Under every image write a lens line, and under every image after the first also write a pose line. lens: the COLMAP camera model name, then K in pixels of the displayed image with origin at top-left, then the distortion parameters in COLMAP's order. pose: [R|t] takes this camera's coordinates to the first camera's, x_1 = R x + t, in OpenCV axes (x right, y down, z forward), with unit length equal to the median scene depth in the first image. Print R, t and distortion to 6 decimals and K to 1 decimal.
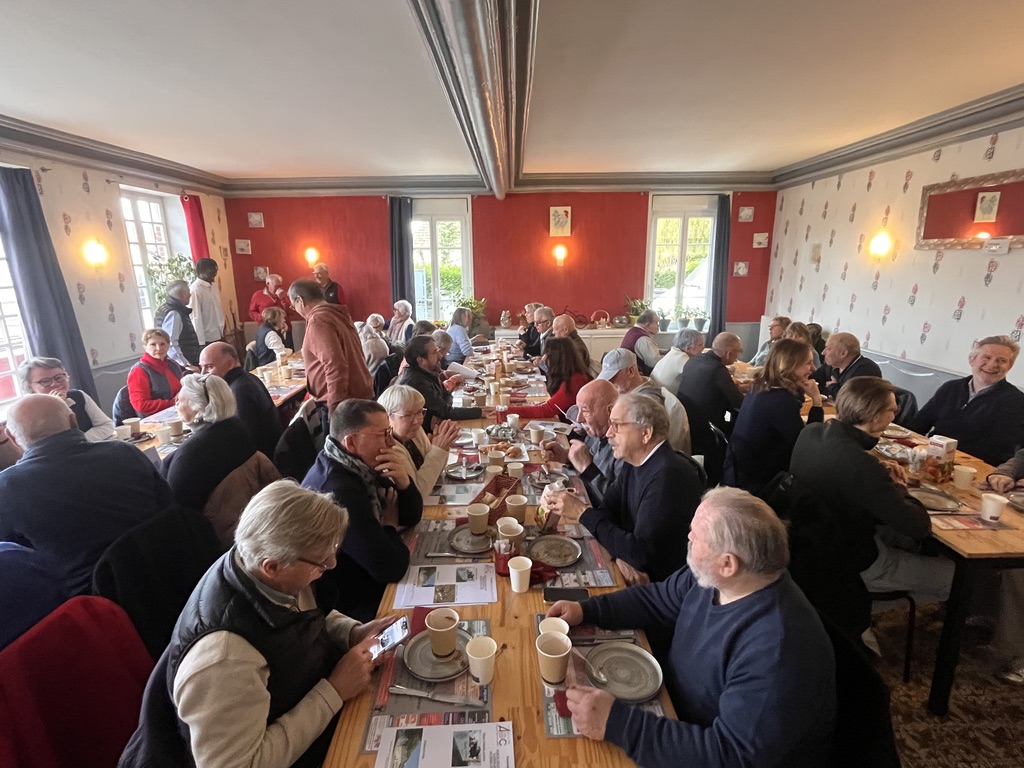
lens RADIAL K [[504.9, 0, 512.0], [0, 504.9, 384.0], [0, 0, 1]] dist [-0.001380, -0.001168]
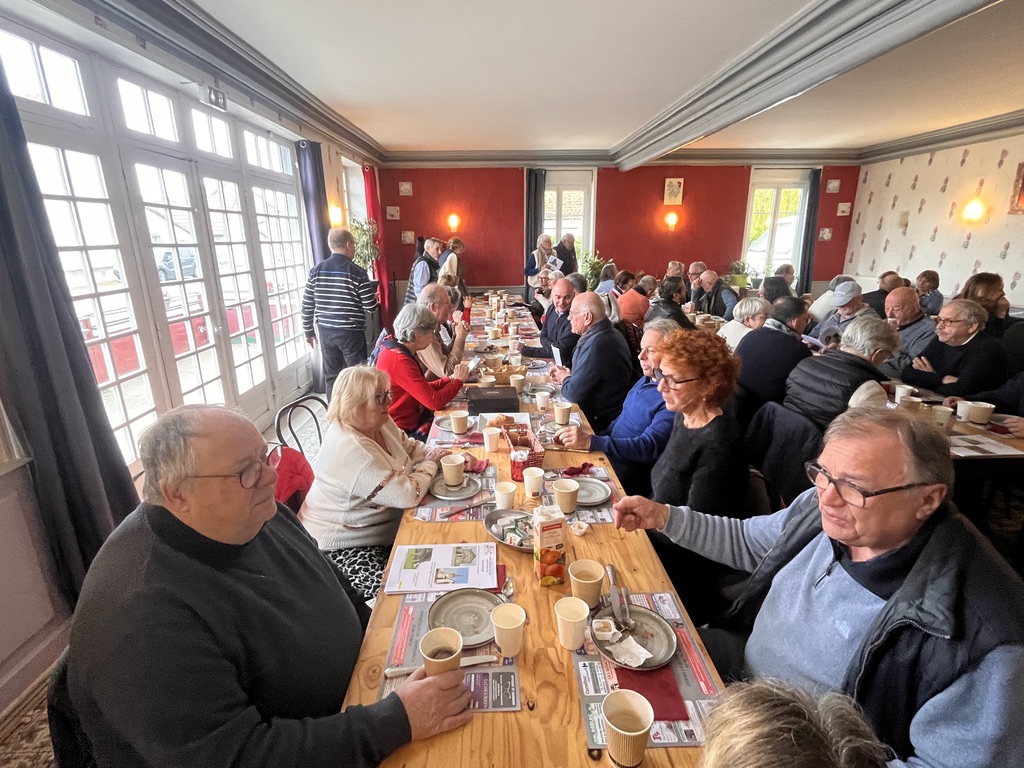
lens RADIAL K [[504.9, 0, 512.0], [0, 504.9, 384.0], [0, 0, 1]] dist [-0.001380, -0.001168]
pose [[0.999532, -0.006011, 0.029993, -0.311247], [0.004673, 0.999000, 0.044462, 0.062064], [-0.030230, -0.044302, 0.998561, -0.152723]]
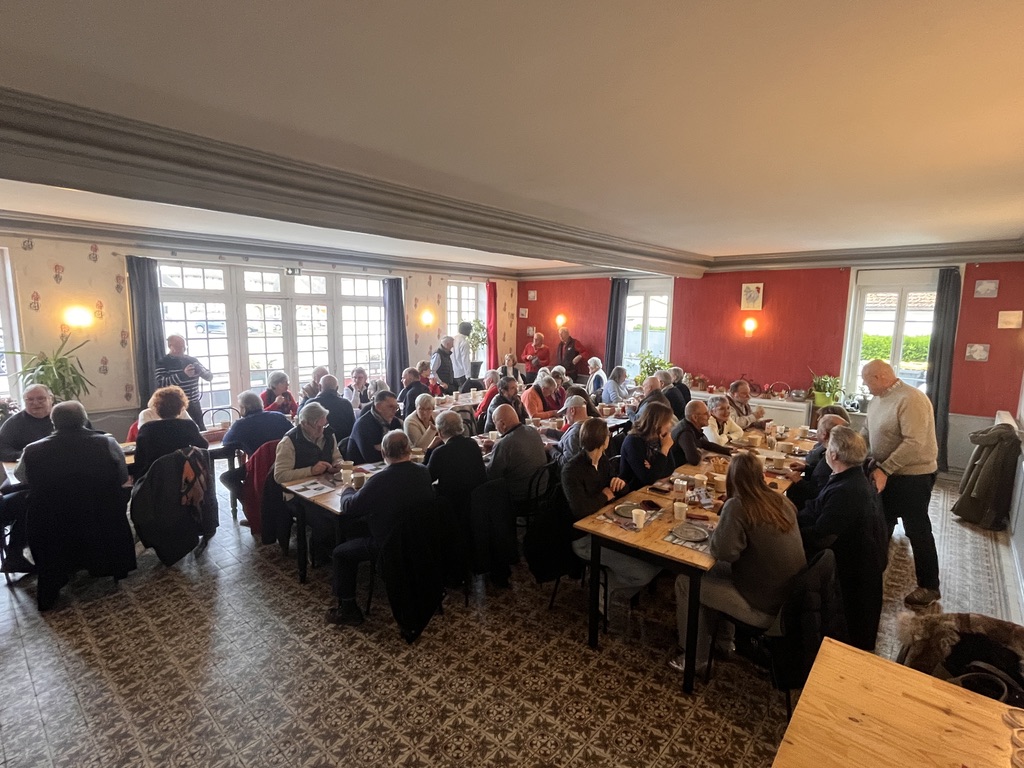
lens RADIAL K [[504.9, 0, 512.0], [0, 504.9, 384.0], [0, 0, 1]] dist [-0.001380, -0.001168]
pose [[0.751555, 0.113287, -0.649870, 0.436758], [-0.180298, 0.982910, -0.037165, -0.007147], [0.634553, 0.145102, 0.759136, -0.115510]]
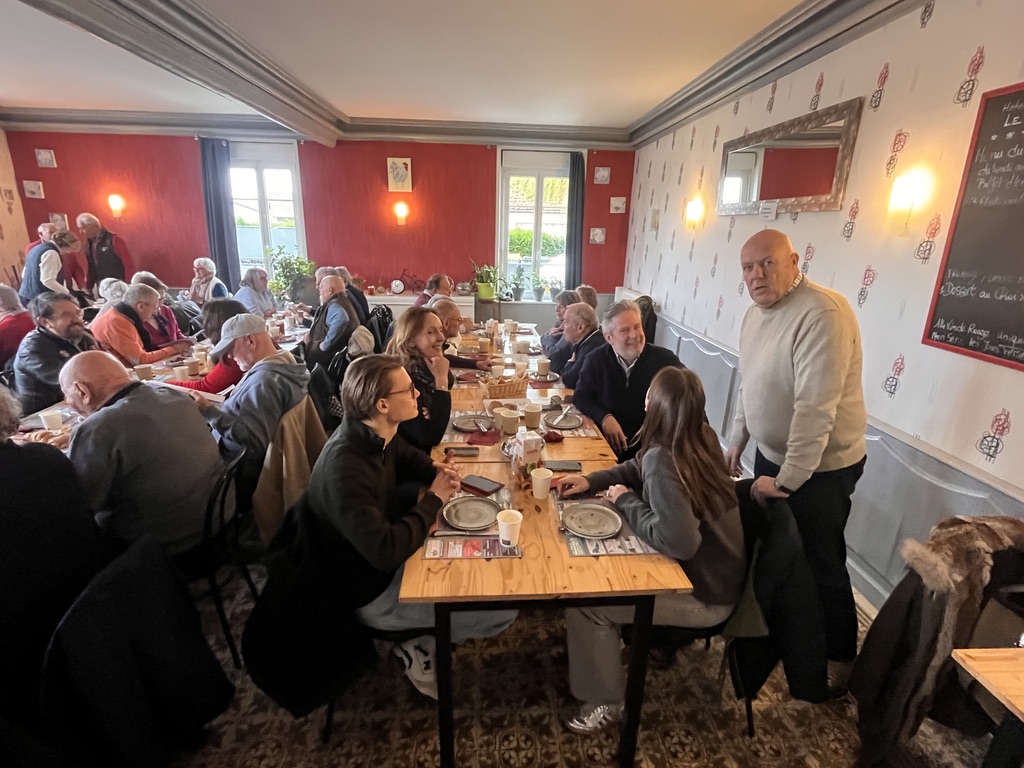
lens RADIAL K [[504.9, 0, 512.0], [0, 504.9, 384.0], [0, 0, 1]] dist [-0.001380, -0.001168]
pose [[0.997985, 0.018303, 0.060756, 0.251539], [-0.021922, 0.997991, 0.059444, -0.006611], [-0.059546, -0.060656, 0.996381, 0.065670]]
